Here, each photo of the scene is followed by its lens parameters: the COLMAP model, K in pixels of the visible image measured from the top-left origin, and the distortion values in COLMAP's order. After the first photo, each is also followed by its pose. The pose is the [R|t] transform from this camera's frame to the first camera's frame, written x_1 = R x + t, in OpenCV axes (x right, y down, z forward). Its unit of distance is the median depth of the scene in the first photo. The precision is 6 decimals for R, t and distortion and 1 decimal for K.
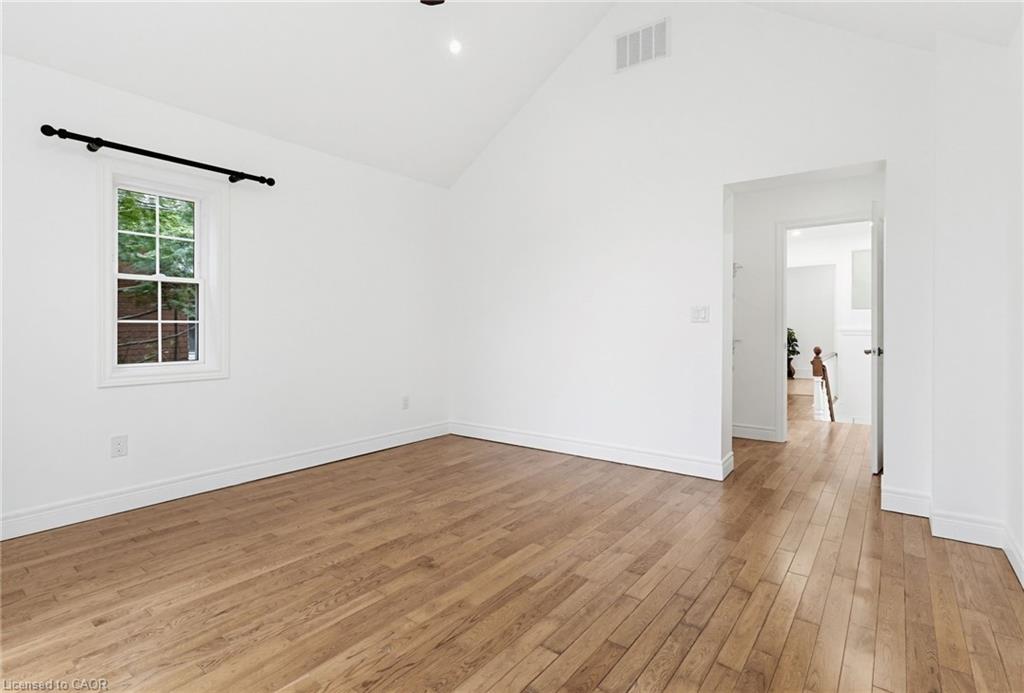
lens RADIAL K [[509.0, 0, 492.9], [0, 509.0, 328.6], [0, 0, 1]] dist [-0.001275, -0.000235]
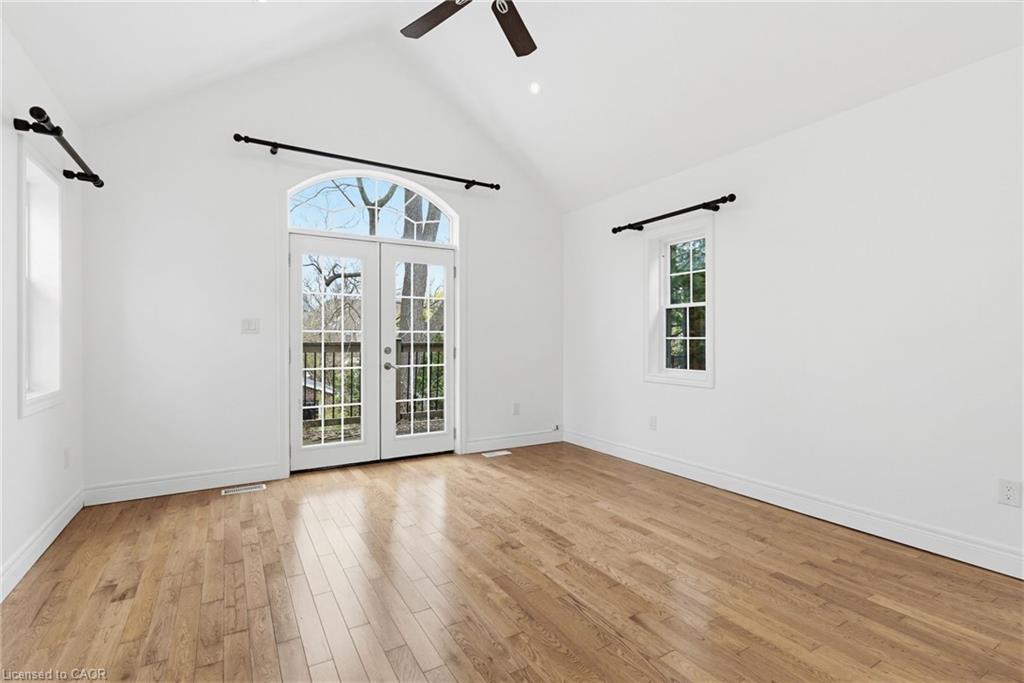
lens RADIAL K [[476.5, 0, 512.0], [0, 476.5, 341.5], [0, 0, 1]] dist [0.003423, 0.000657]
pose [[-0.347974, 0.003964, -0.937496, 0.786219], [-0.004013, 0.999976, 0.005718, -0.012791], [0.937496, 0.005752, -0.347950, 1.220073]]
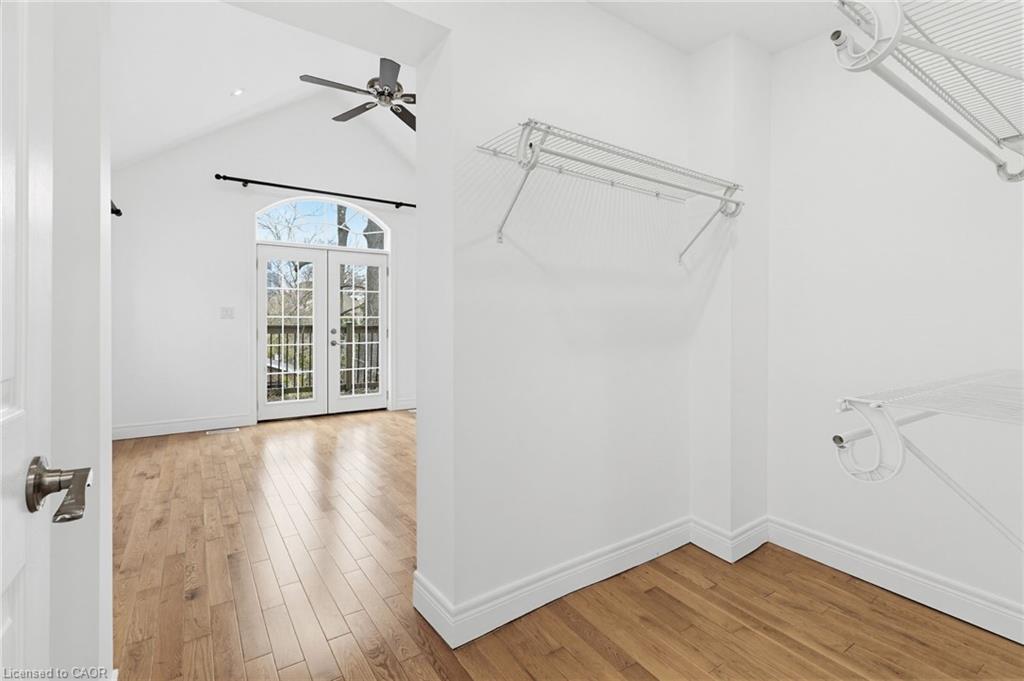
lens RADIAL K [[470.7, 0, 515.4], [0, 470.7, 325.0], [0, 0, 1]] dist [0.000635, 0.000062]
pose [[-0.289989, 0.001426, -0.957029, 1.232530], [-0.001865, 0.999996, 0.002055, -0.005673], [0.957028, 0.002380, -0.289985, 1.686727]]
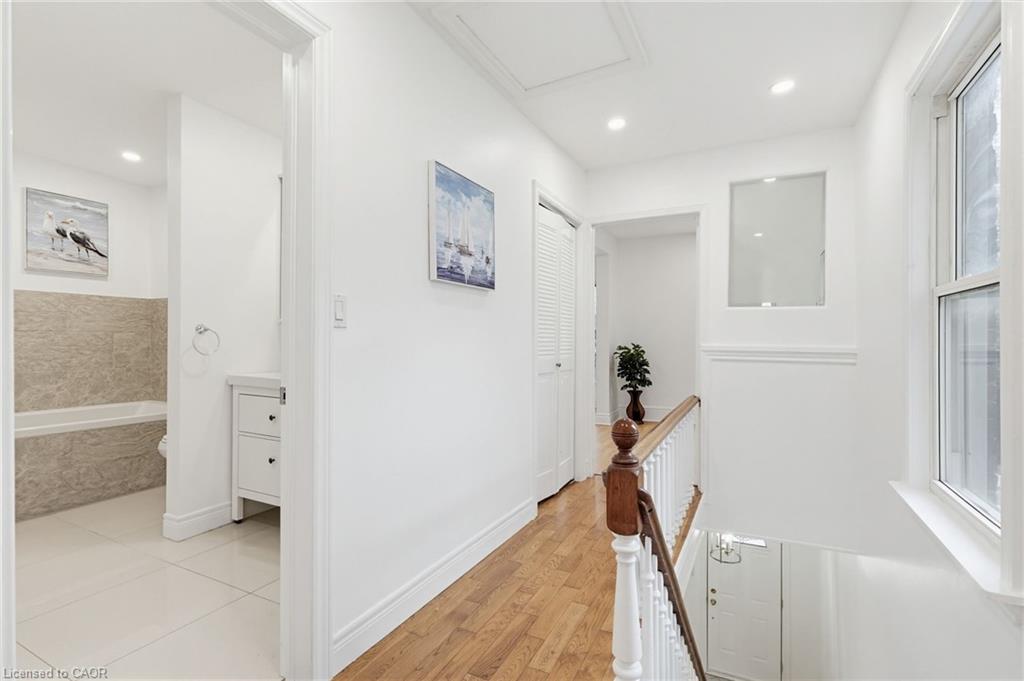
lens RADIAL K [[476.5, 0, 512.0], [0, 476.5, 340.5], [0, 0, 1]] dist [0.003423, 0.000657]
pose [[0.978602, 0.006871, 0.205648, 0.113323], [-0.005434, 0.999957, -0.007550, -0.000305], [-0.205690, 0.006271, 0.978597, 0.165106]]
